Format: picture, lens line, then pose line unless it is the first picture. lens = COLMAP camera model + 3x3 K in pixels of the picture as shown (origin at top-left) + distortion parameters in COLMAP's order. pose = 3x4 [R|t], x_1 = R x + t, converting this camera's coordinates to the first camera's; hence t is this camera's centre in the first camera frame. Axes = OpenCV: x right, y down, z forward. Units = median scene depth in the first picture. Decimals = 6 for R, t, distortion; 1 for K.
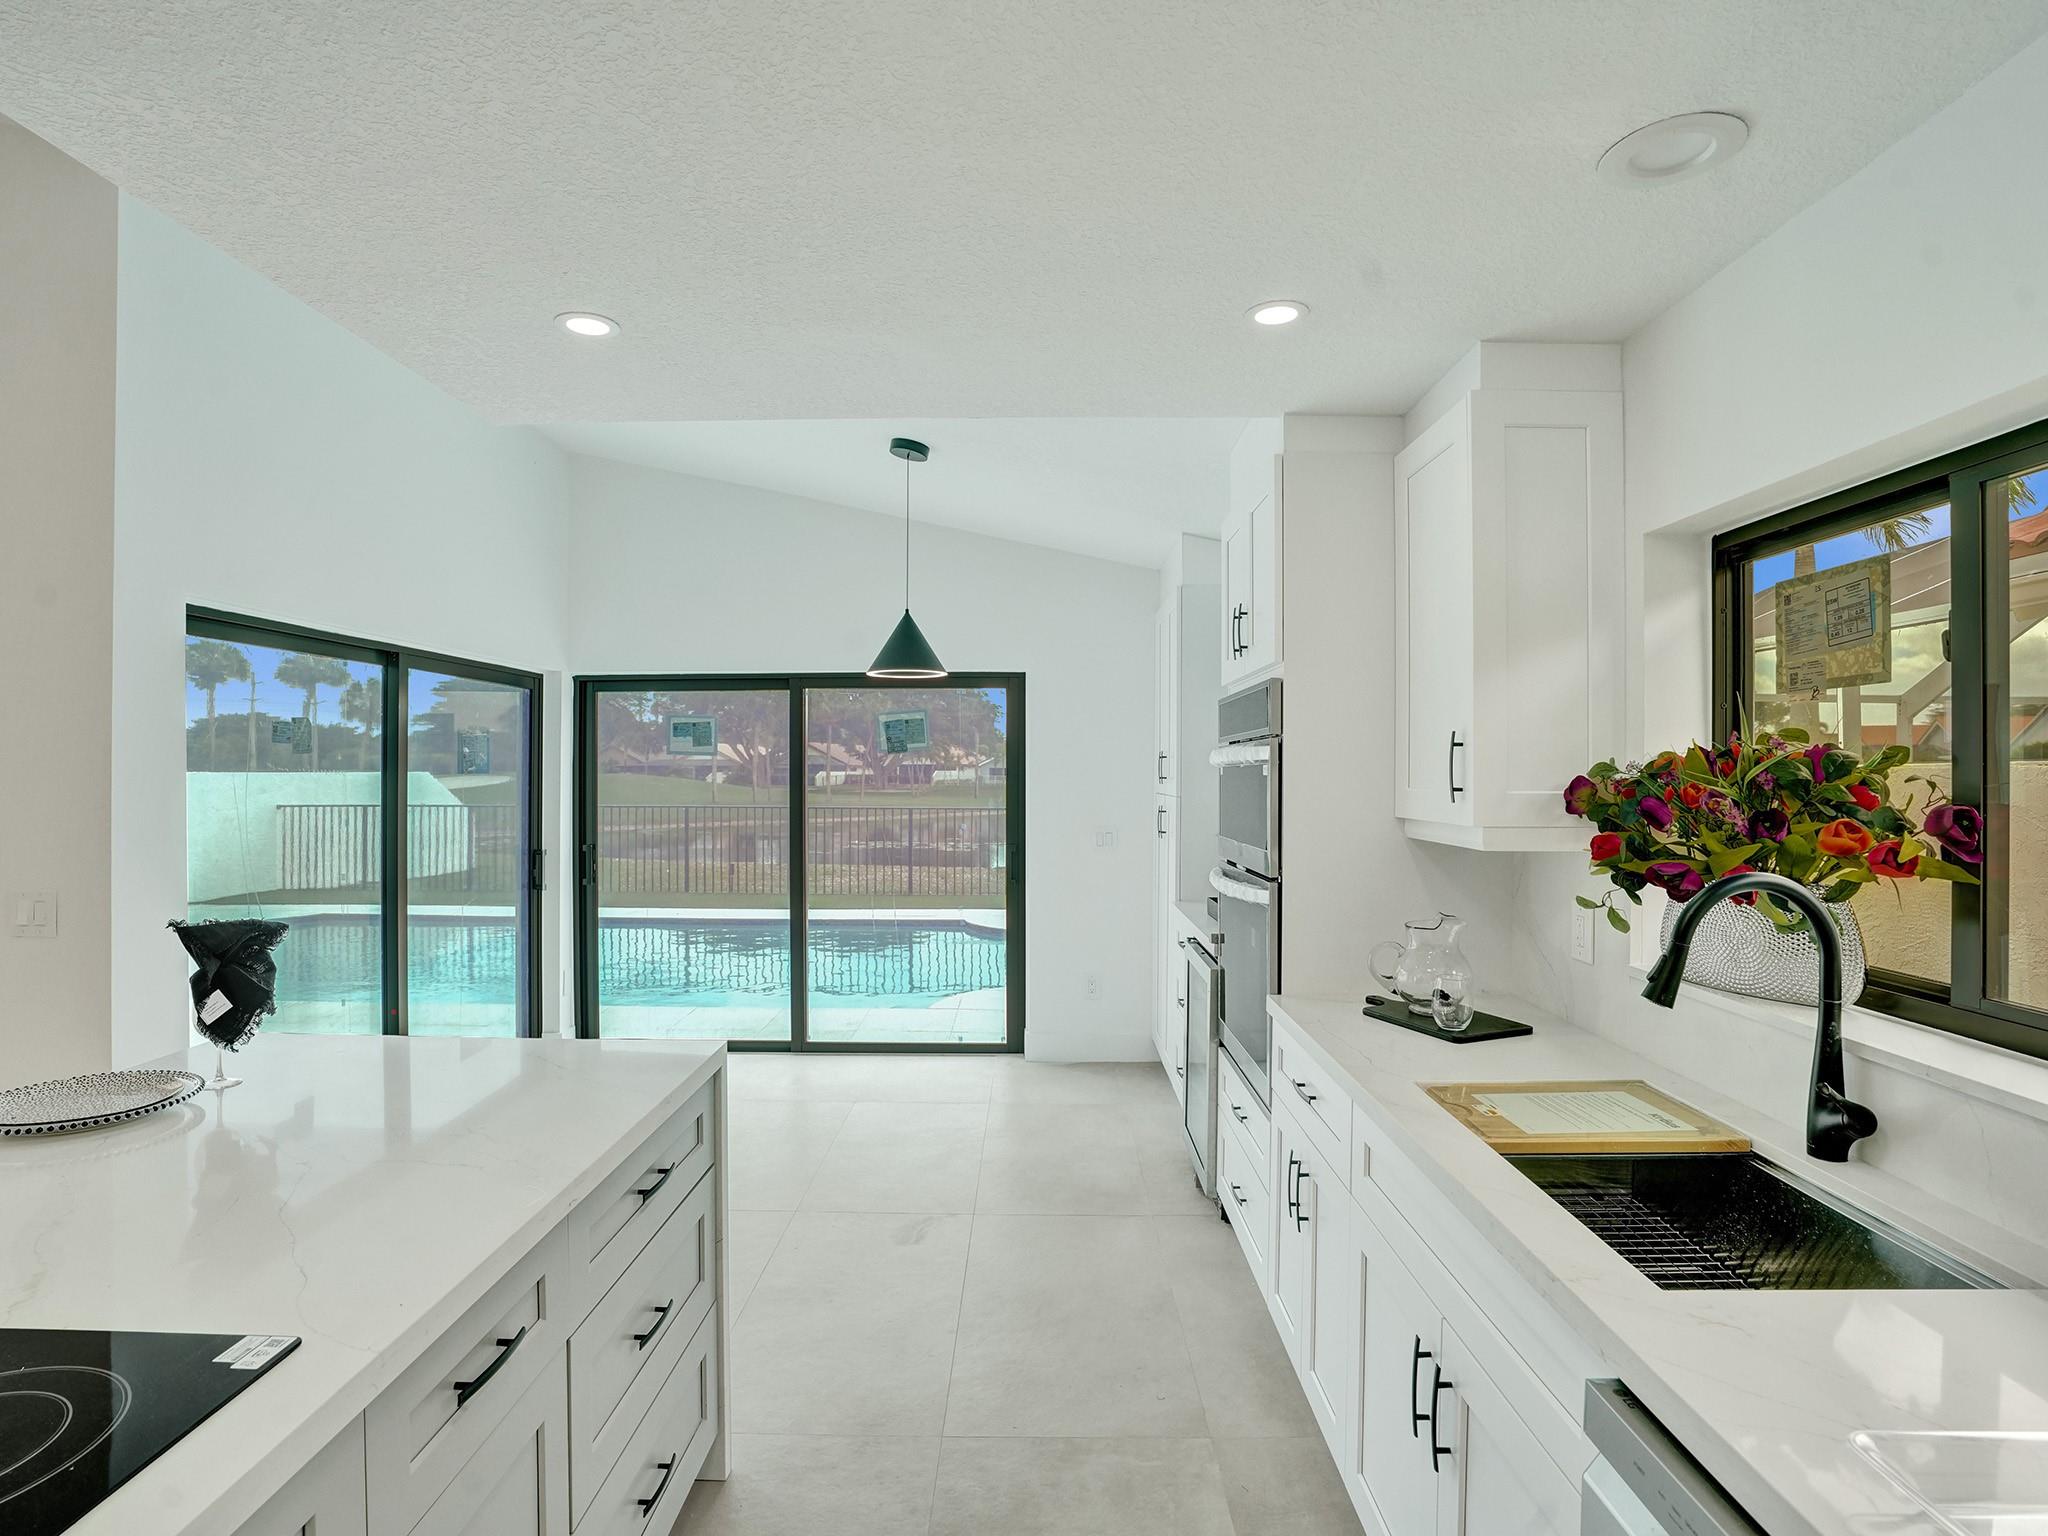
lens RADIAL K [[1087.6, 0, 1012.5], [0, 1087.6, 768.2], [0, 0, 1]] dist [-0.062036, 0.026669]
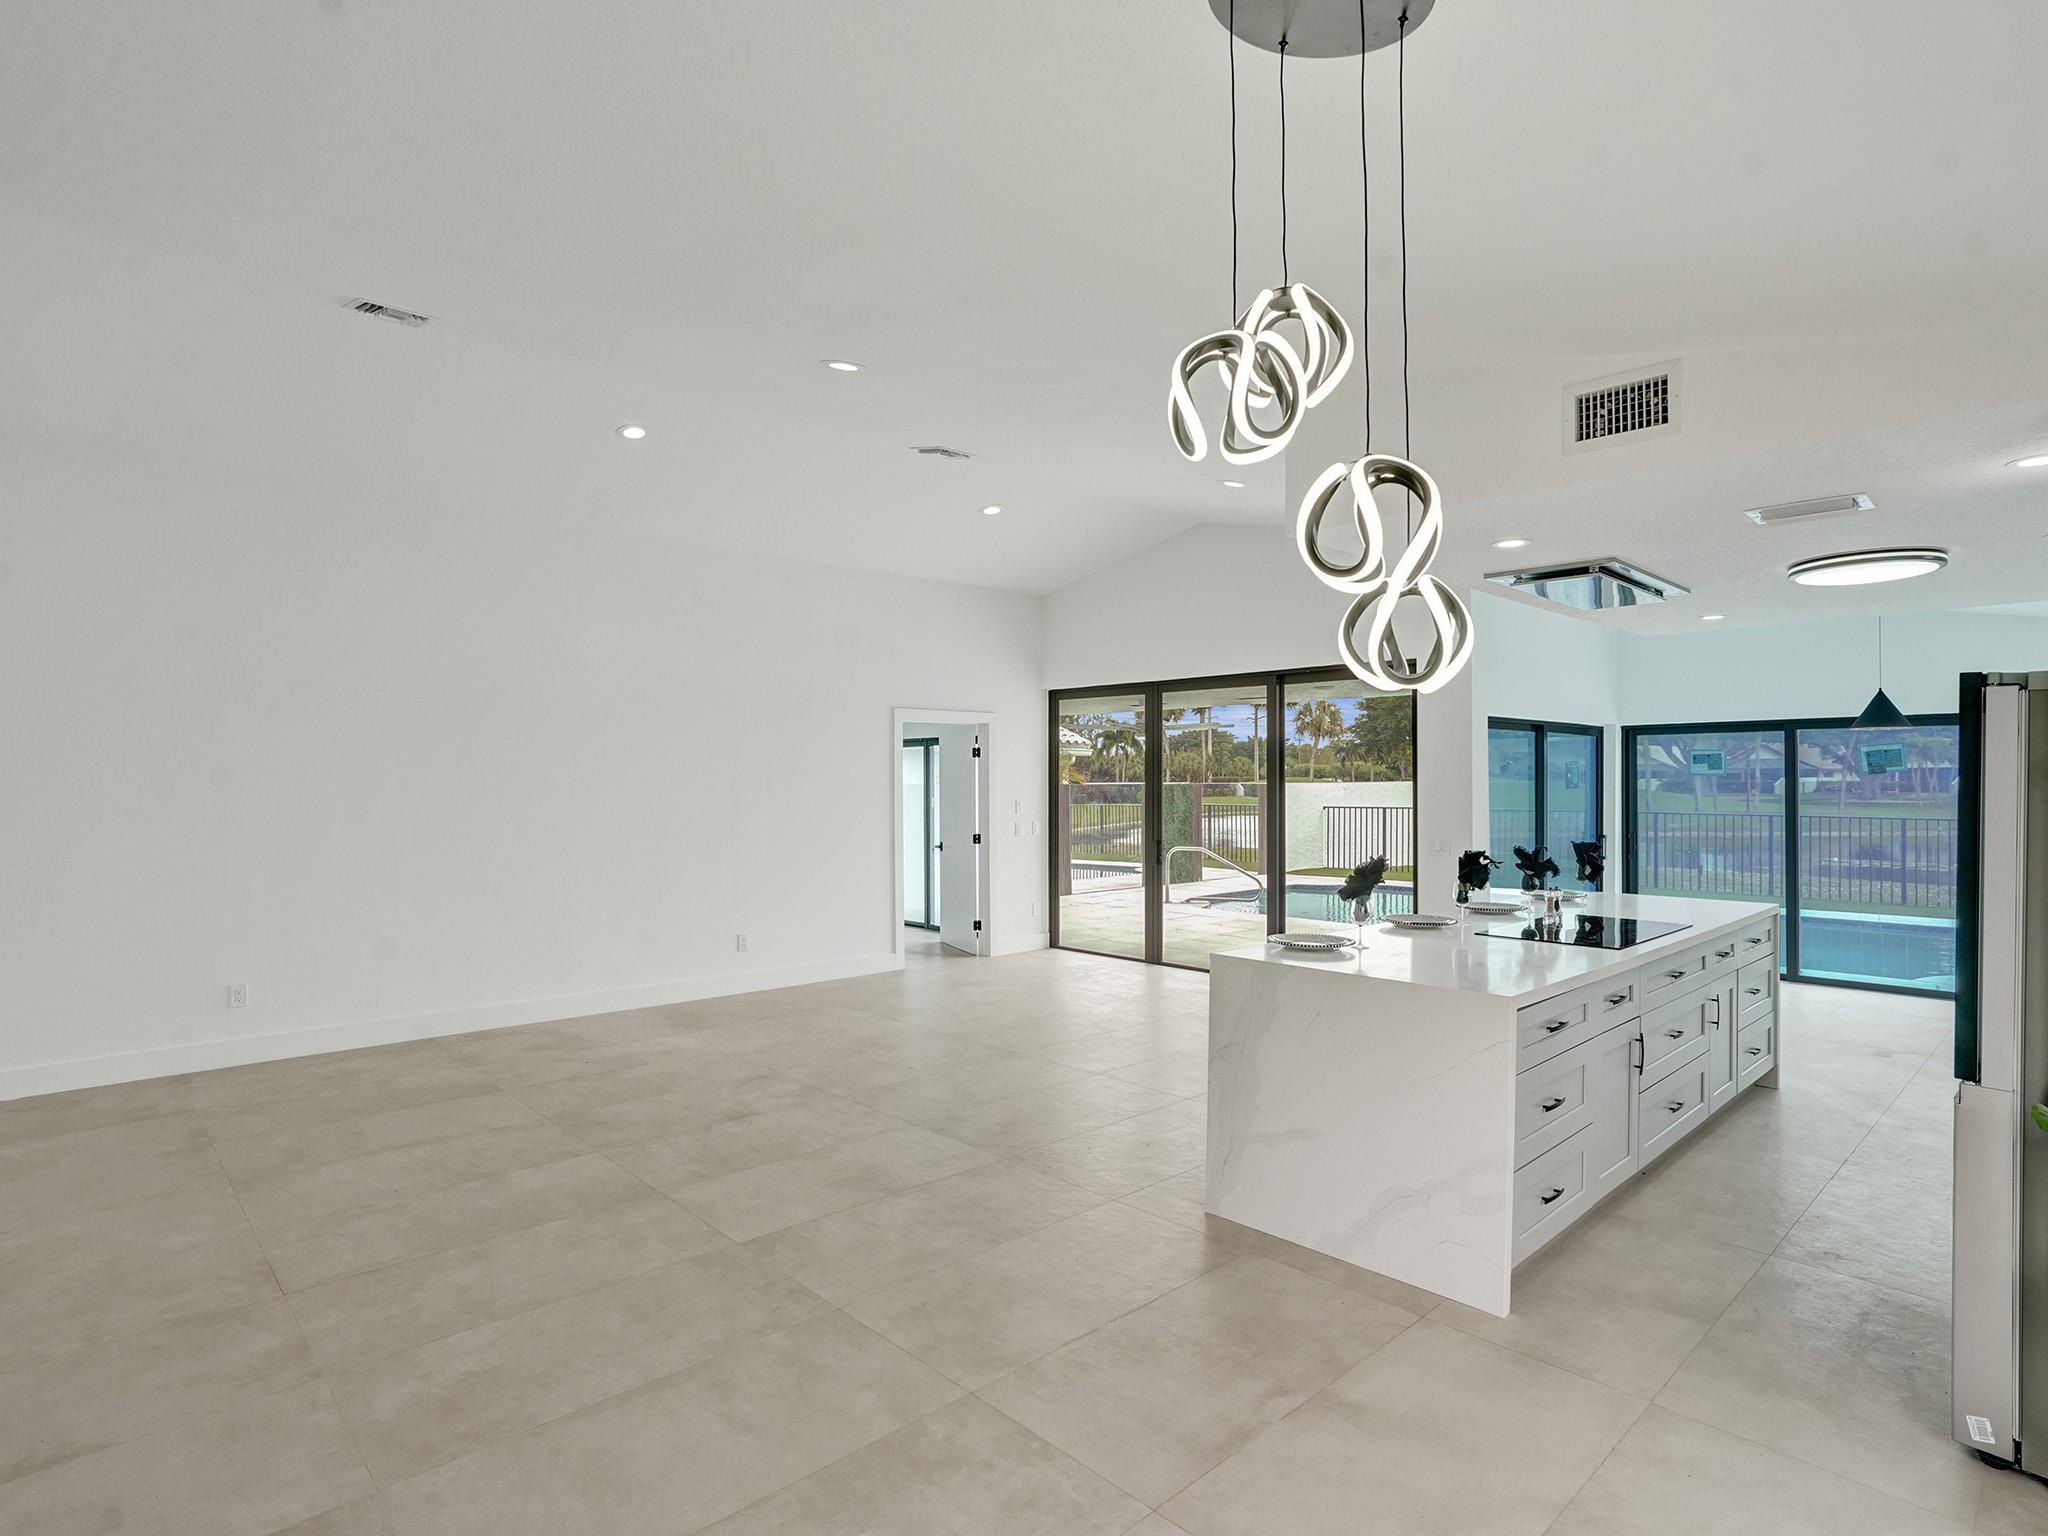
lens RADIAL K [[1087.6, 0, 986.8], [0, 1087.6, 772.3], [0, 0, 1]] dist [-0.062036, 0.026669]
pose [[0.683954, -0.006234, -0.729498, 0.102510], [0.004943, 0.999980, -0.003911, -0.017047], [0.729508, -0.000931, 0.683971, -0.782457]]
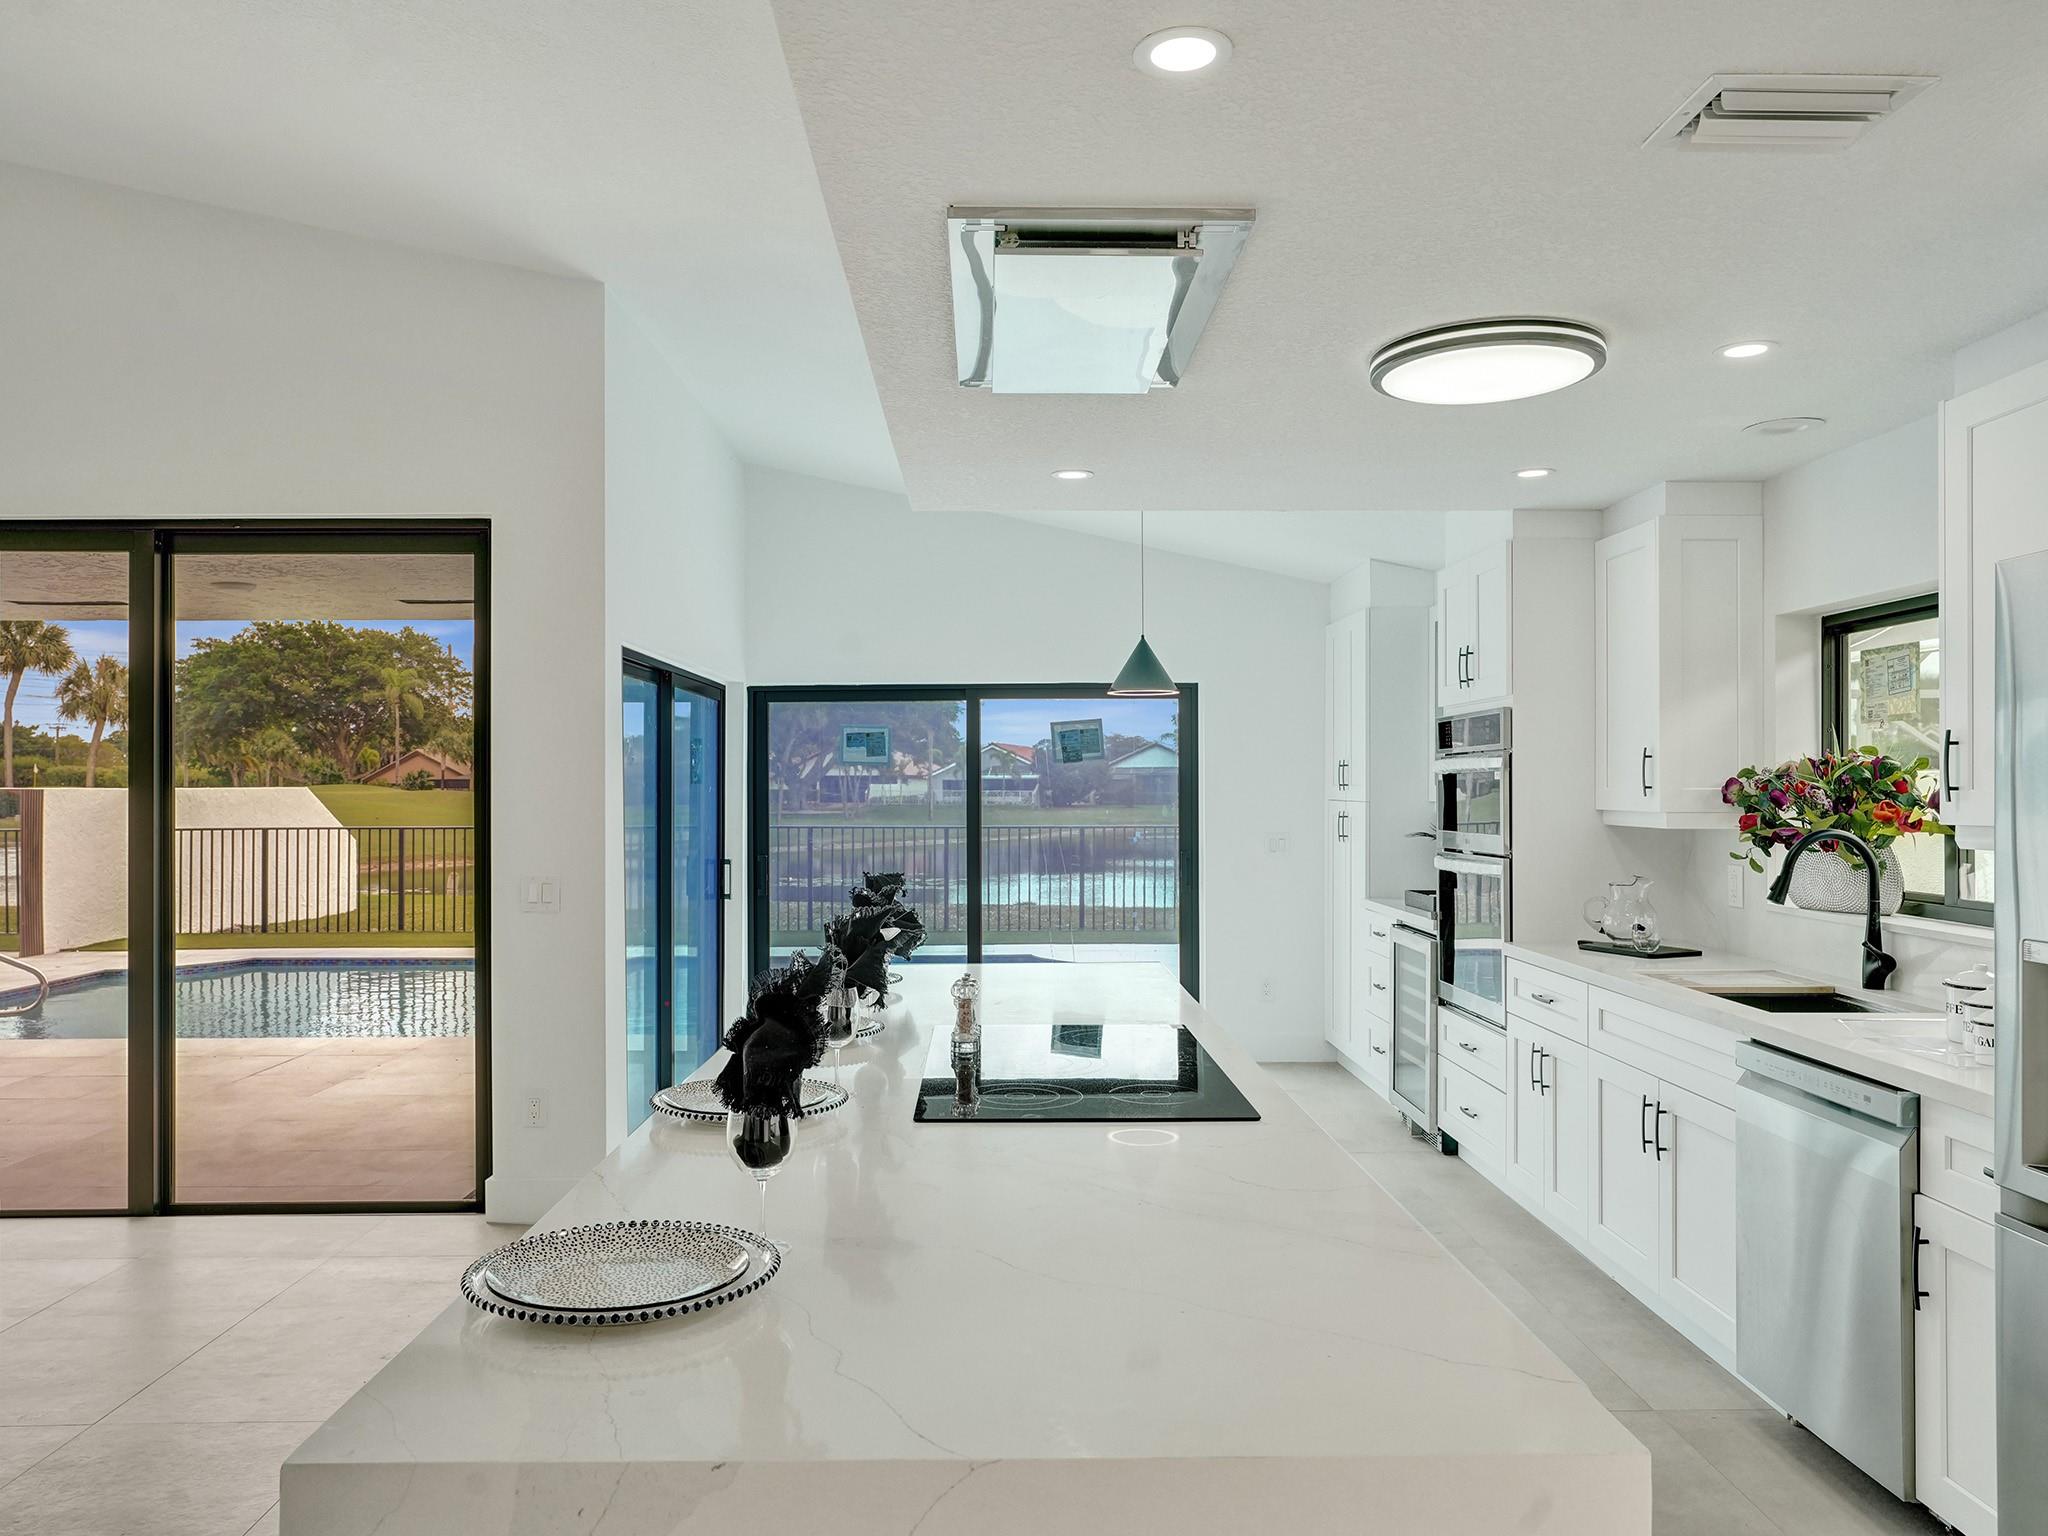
lens RADIAL K [[1493.8, 0, 1018.3], [0, 1493.8, 778.5], [0, 0, 1]] dist [-0.007558, 0.014548]
pose [[0.999290, -0.004543, 0.037402, -0.214917], [0.004588, 0.999989, -0.001127, 0.002571], [-0.037397, 0.001298, 0.999300, -0.412616]]
